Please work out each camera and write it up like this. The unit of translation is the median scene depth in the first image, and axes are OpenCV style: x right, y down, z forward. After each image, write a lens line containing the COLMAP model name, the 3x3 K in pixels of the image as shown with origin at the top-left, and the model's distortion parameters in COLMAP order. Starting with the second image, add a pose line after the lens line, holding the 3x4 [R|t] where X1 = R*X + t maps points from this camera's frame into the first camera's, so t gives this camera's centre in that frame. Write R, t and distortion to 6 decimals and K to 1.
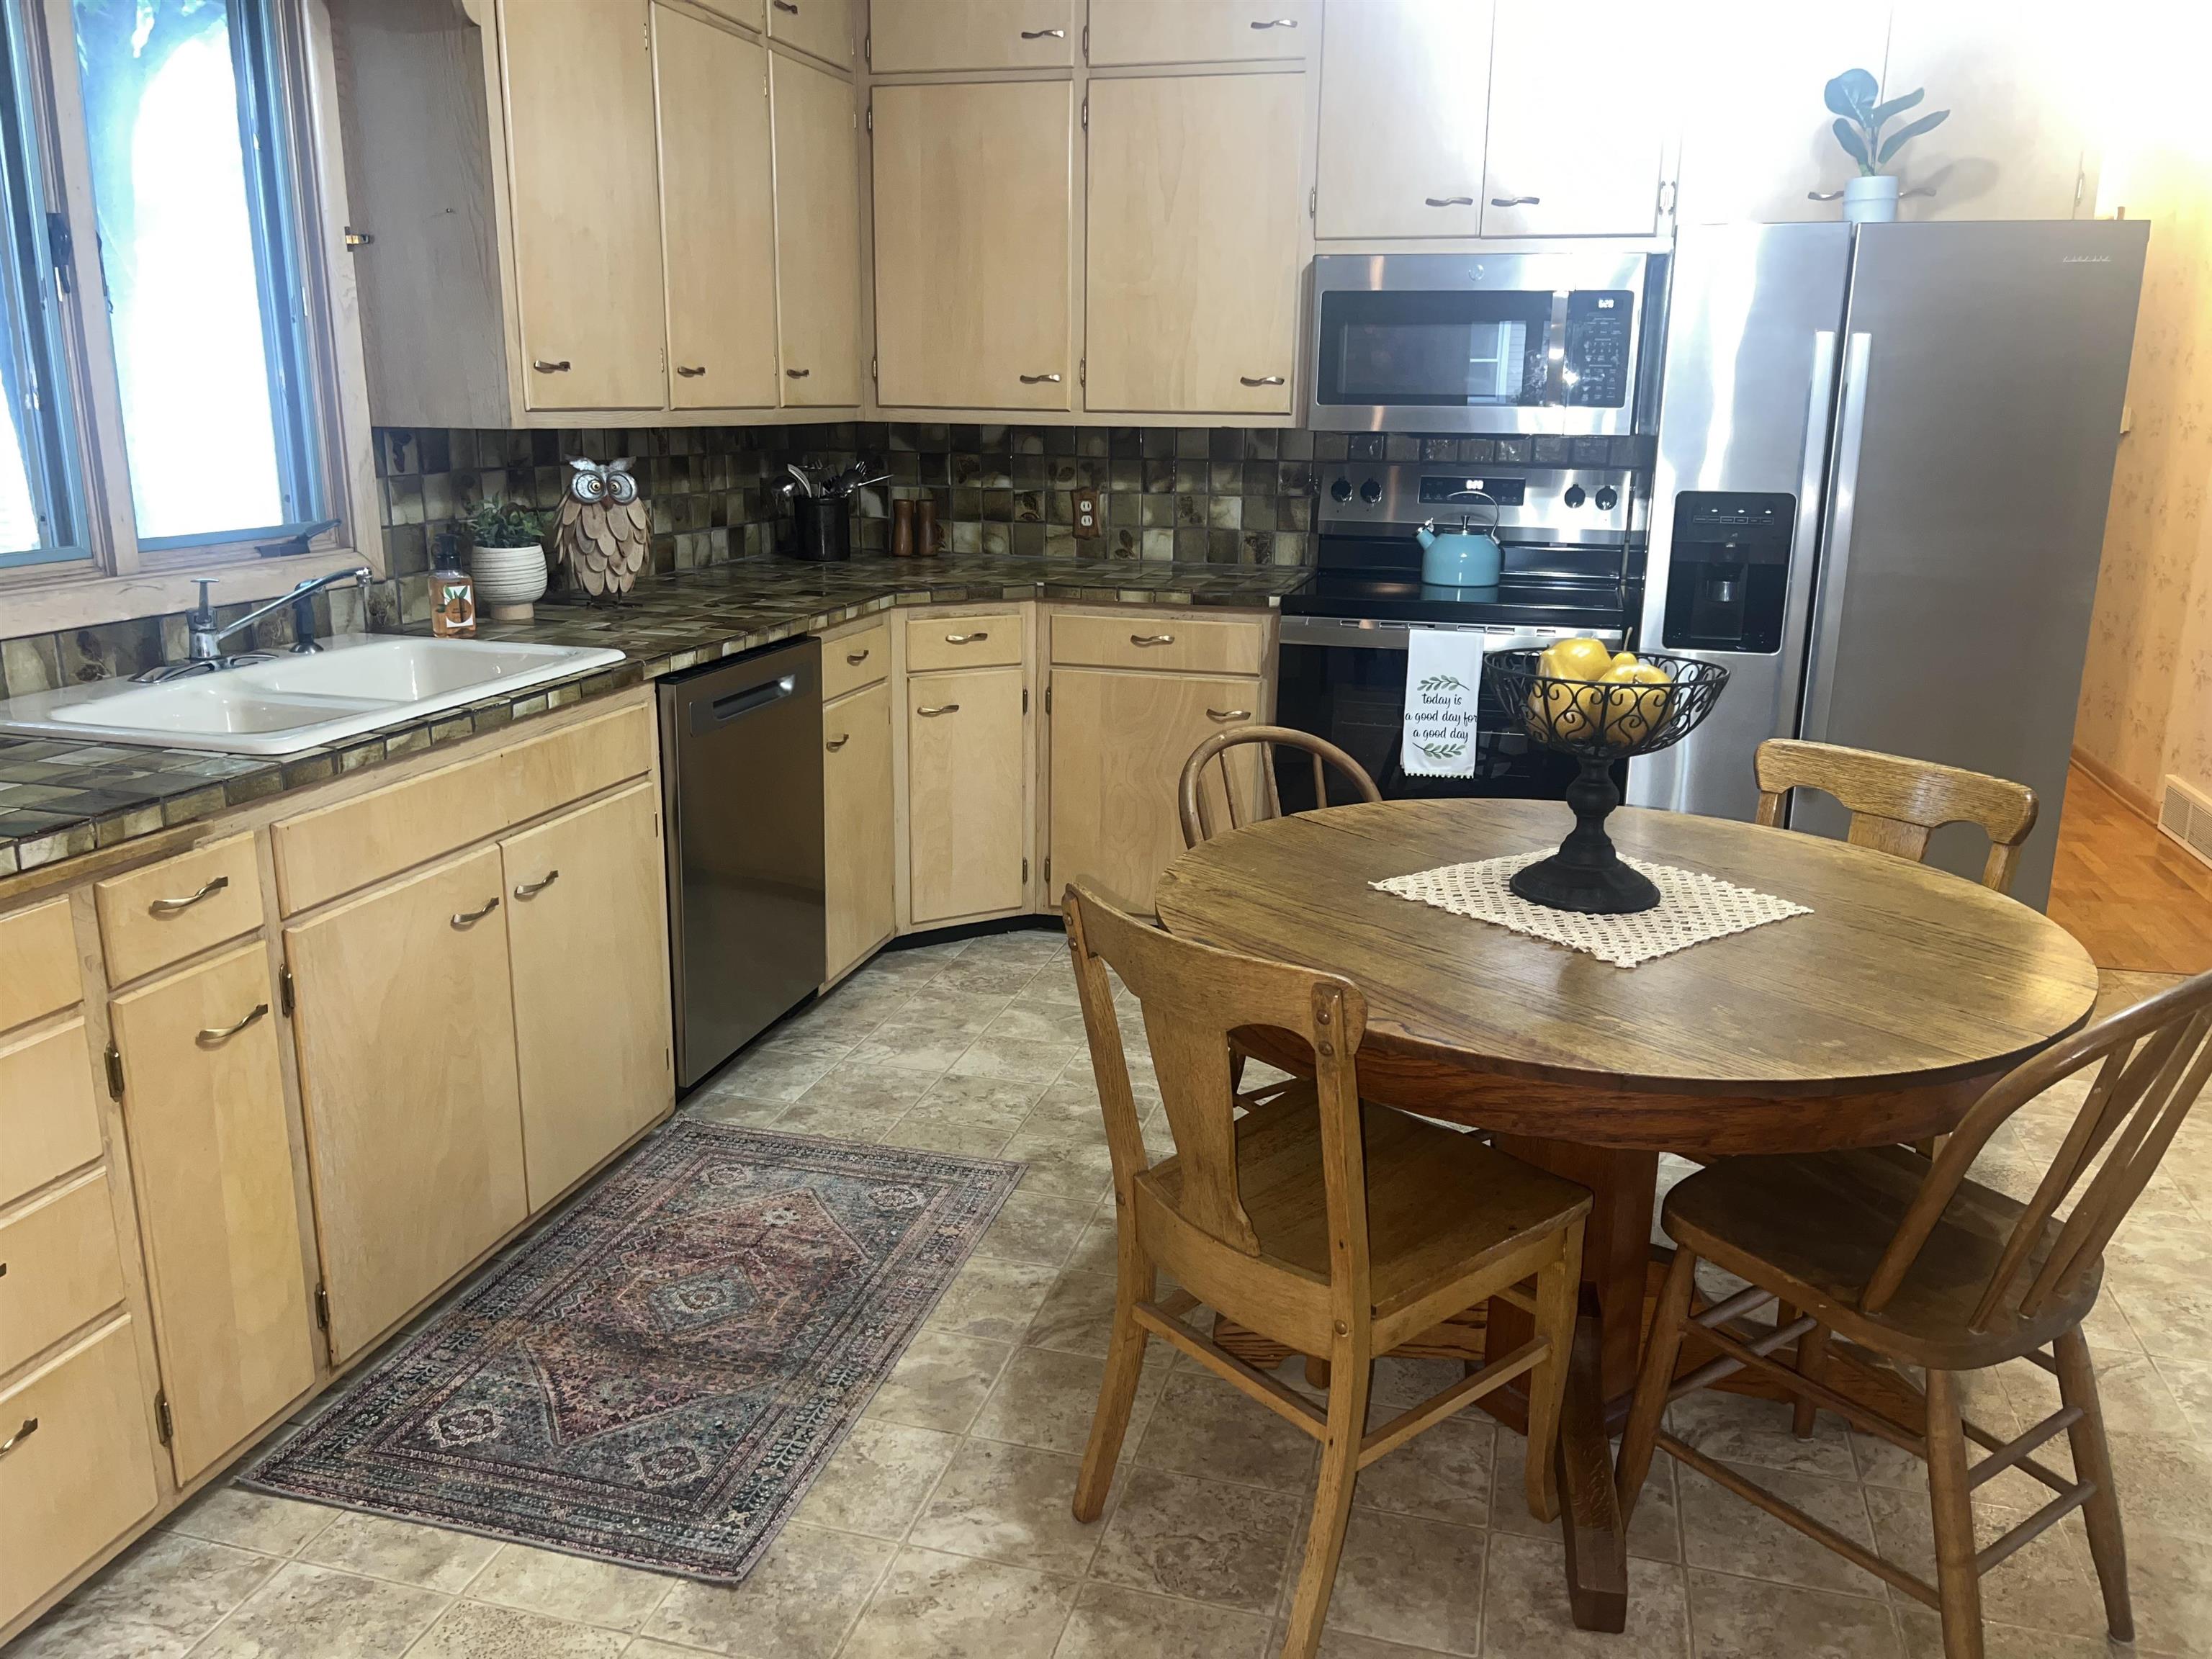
lens RADIAL K [[1671.5, 0, 1109.3], [0, 1671.5, 831.4], [0, 0, 1]] dist [0.026416, -0.028214]
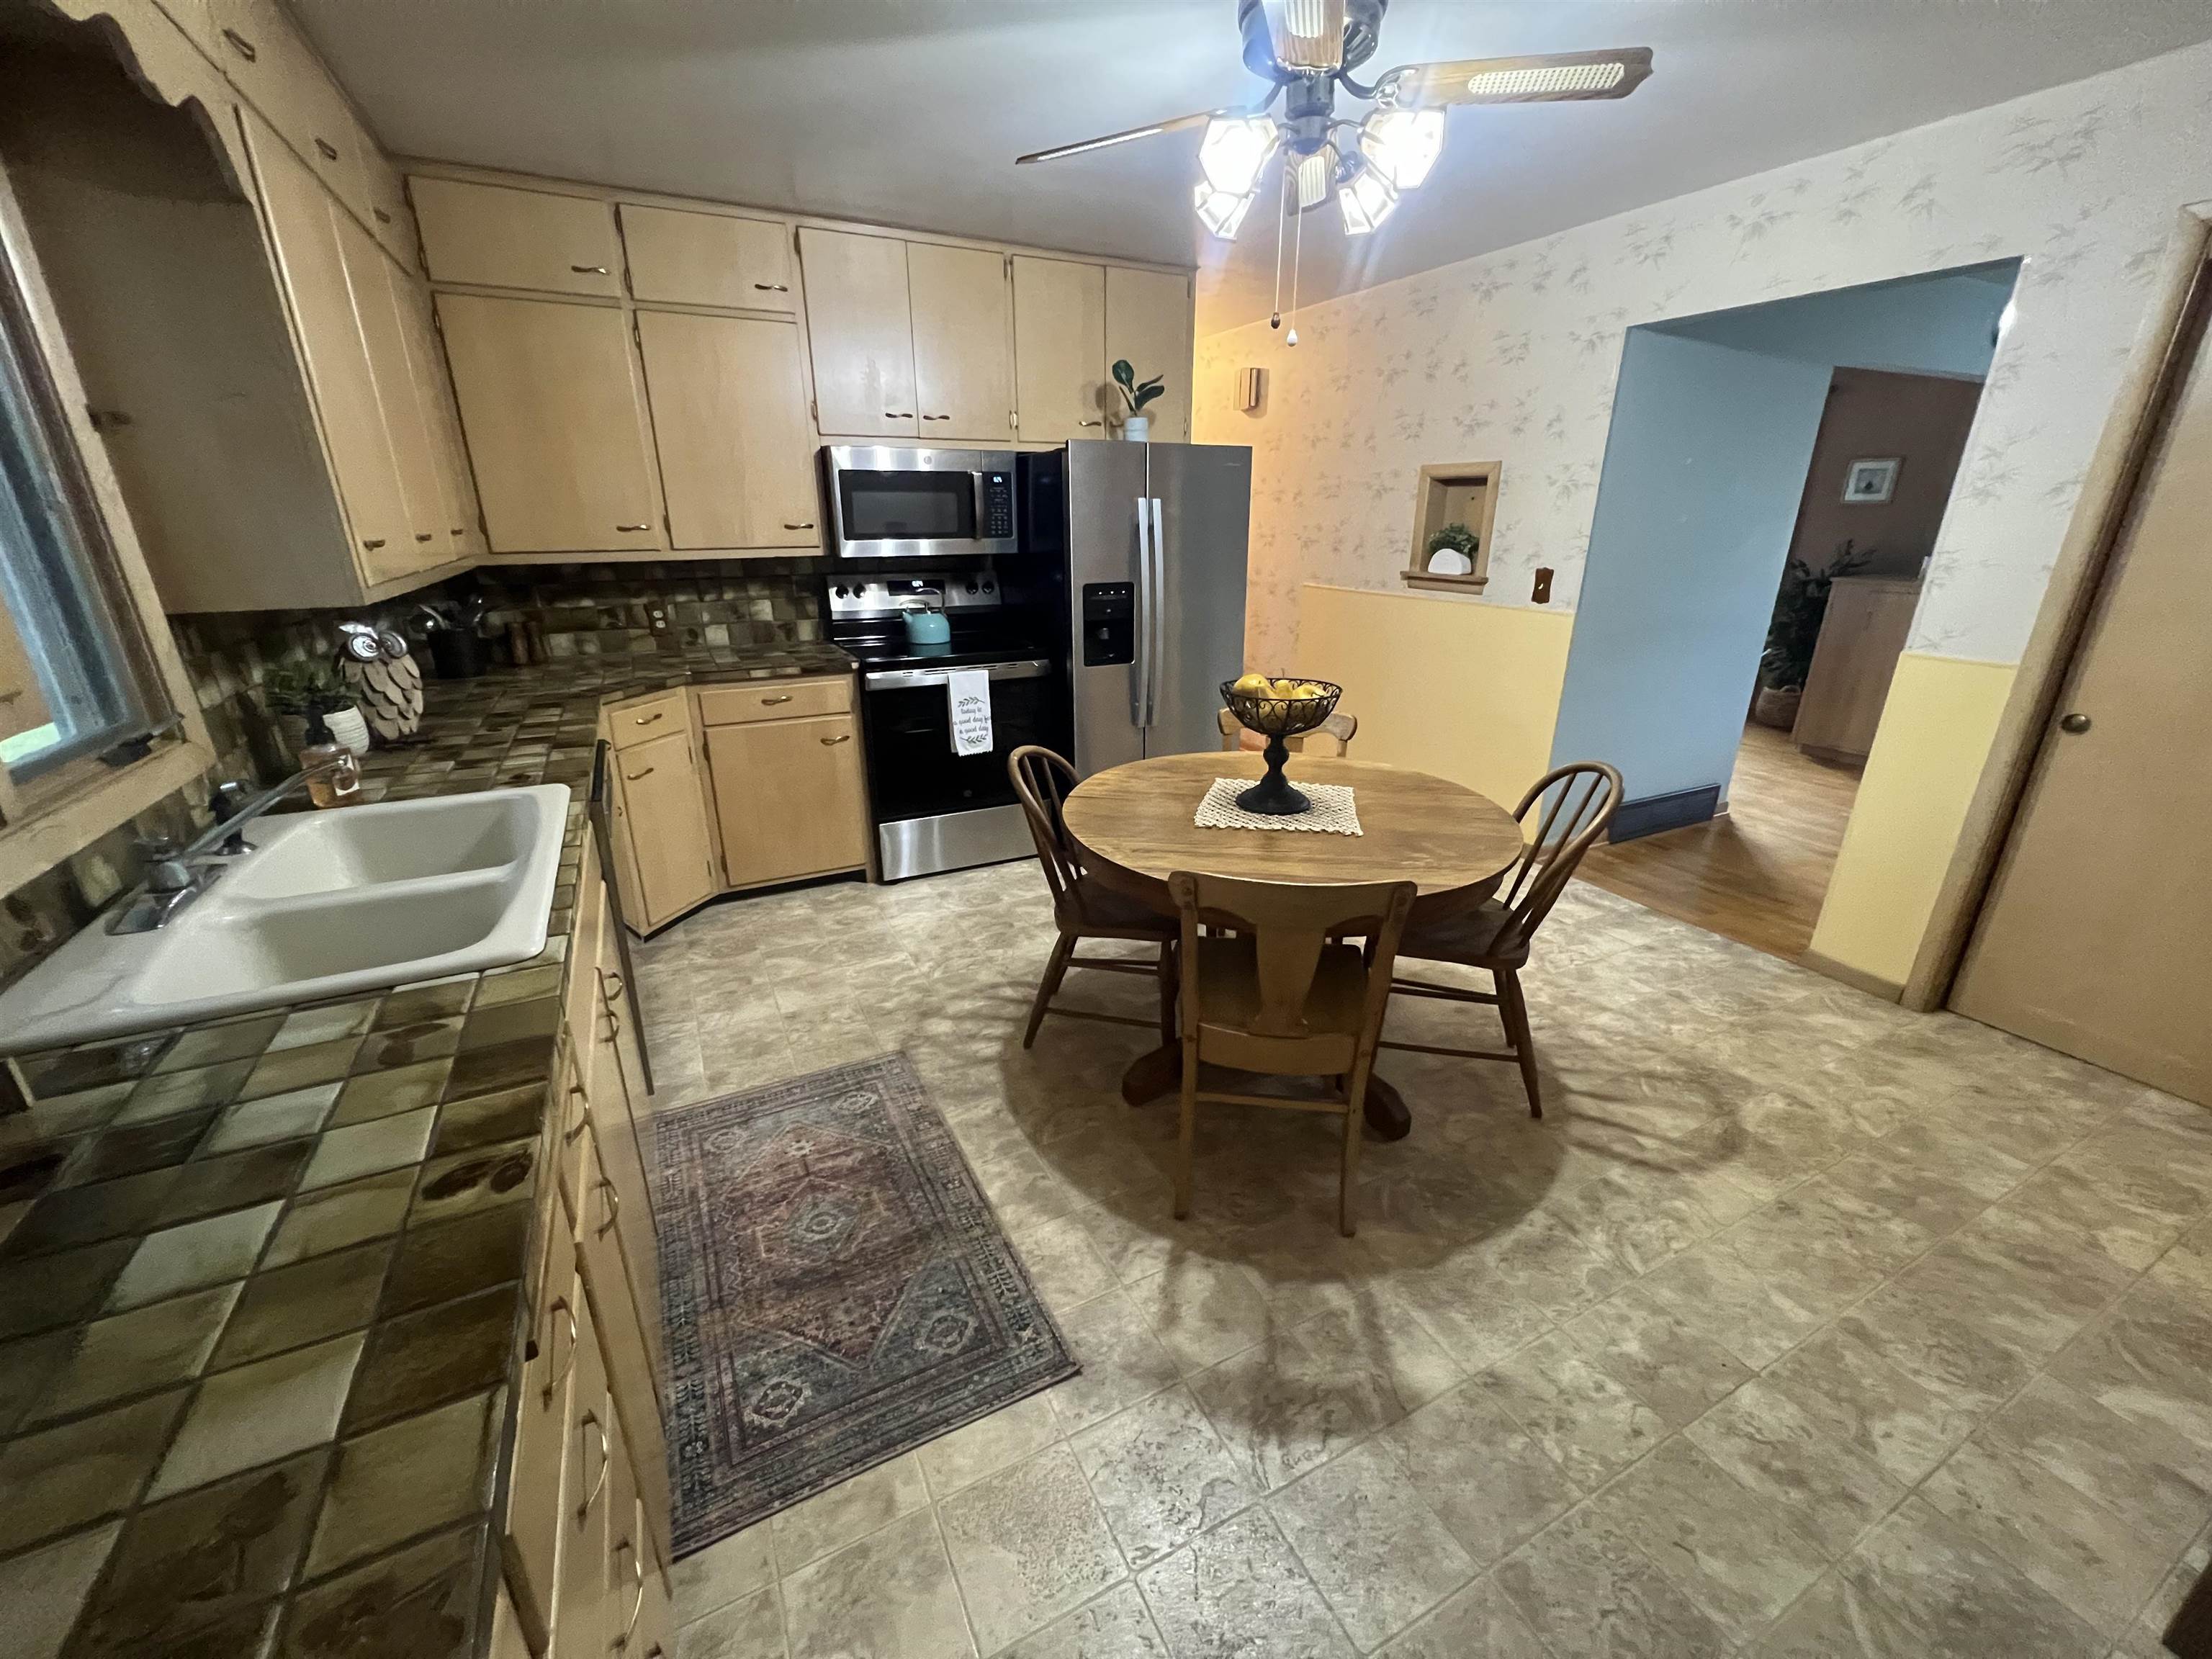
lens RADIAL K [[895.4, 0, 1106.9], [0, 895.4, 825.6], [0, 0, 1]] dist [0.003403, 0.000319]
pose [[0.743008, -0.239315, 0.625034, -0.345541], [0.181257, 0.970938, 0.156287, -0.091182], [-0.644271, -0.002831, 0.764792, 0.207602]]
